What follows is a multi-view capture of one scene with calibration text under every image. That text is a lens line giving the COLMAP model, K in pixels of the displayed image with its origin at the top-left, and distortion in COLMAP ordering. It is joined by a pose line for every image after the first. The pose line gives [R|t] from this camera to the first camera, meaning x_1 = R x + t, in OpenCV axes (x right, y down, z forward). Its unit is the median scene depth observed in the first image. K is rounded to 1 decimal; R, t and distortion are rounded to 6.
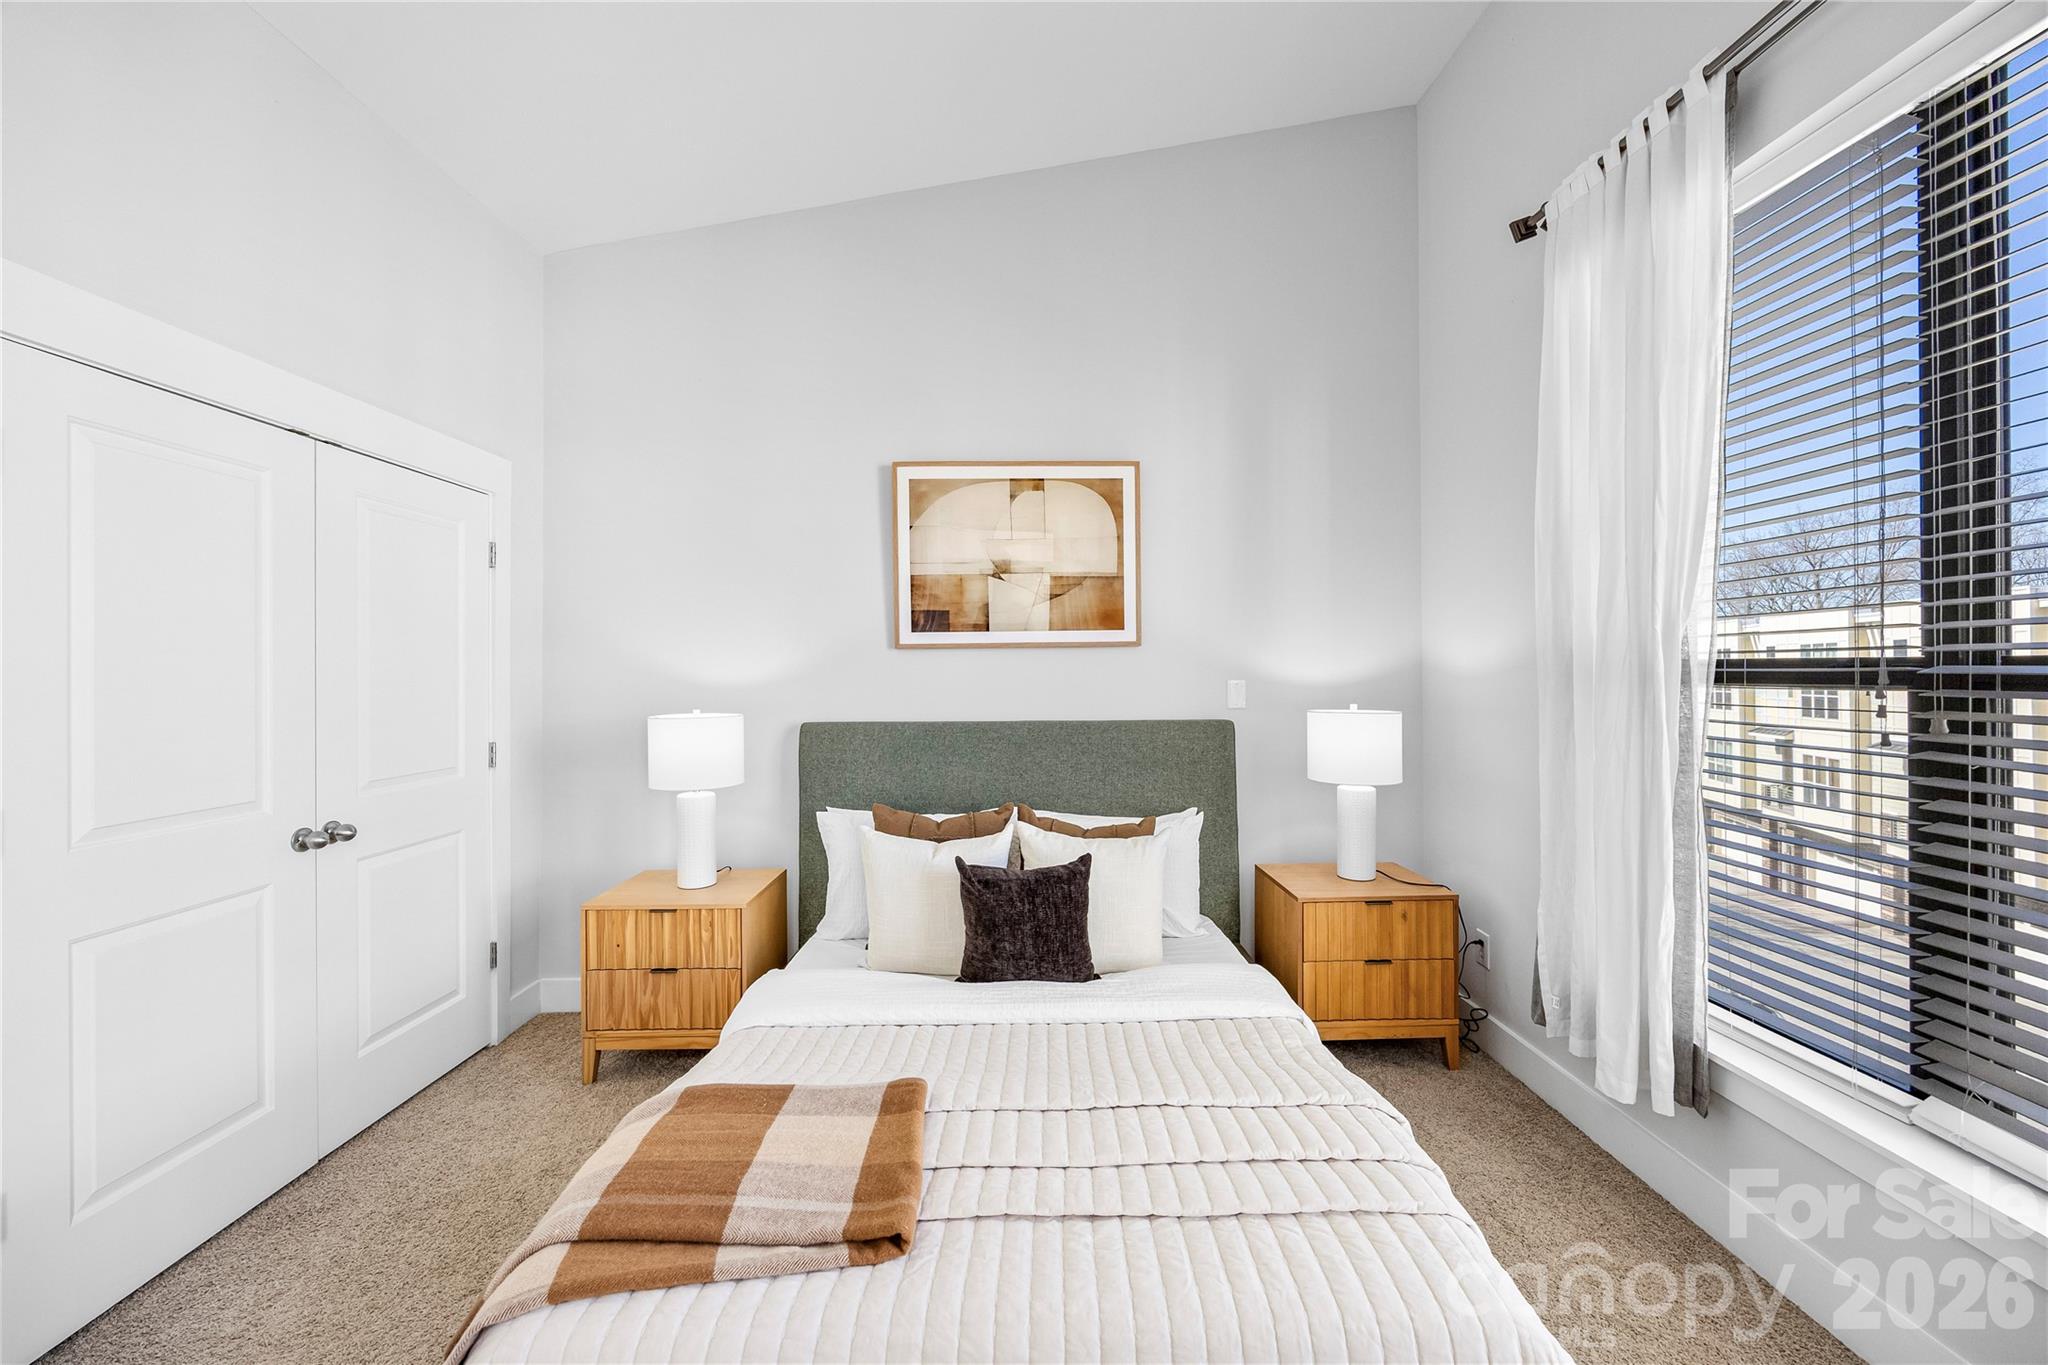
lens RADIAL K [[782.9, 0, 1024.4], [0, 782.9, 670.1], [0, 0, 1]] dist [-0.002027, 0.000050]
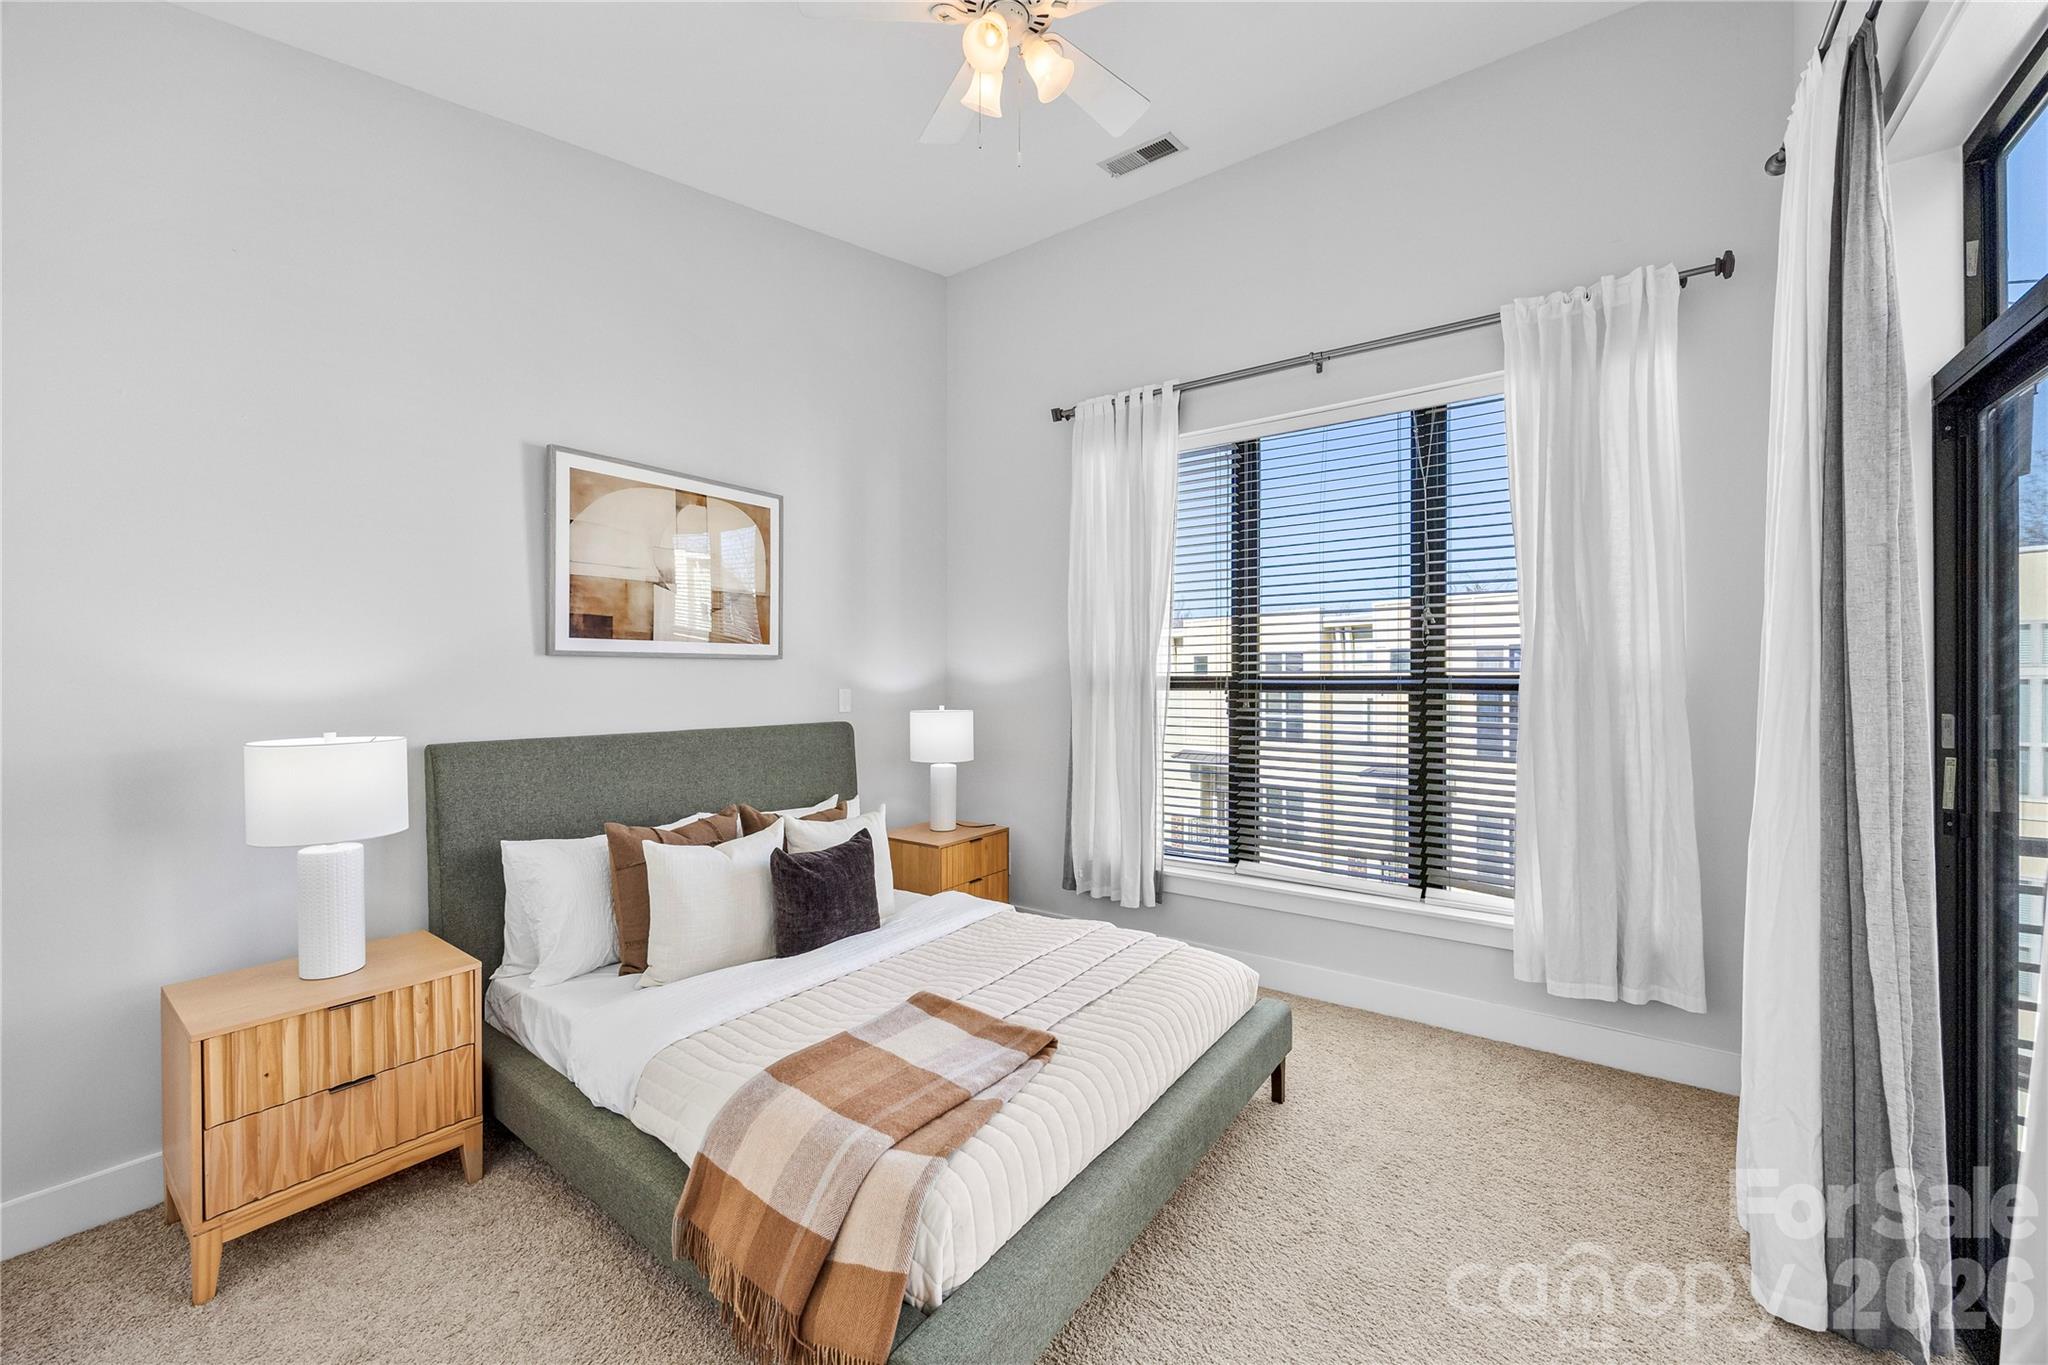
lens RADIAL K [[786.3, 0, 1026.5], [0, 786.3, 682.2], [0, 0, 1]] dist [-0.001587, 0.000116]
pose [[0.599739, 0.001514, 0.800194, -0.614185], [-0.002489, 0.999997, -0.000026, 0.001831], [-0.800192, -0.001977, 0.599741, 0.040360]]
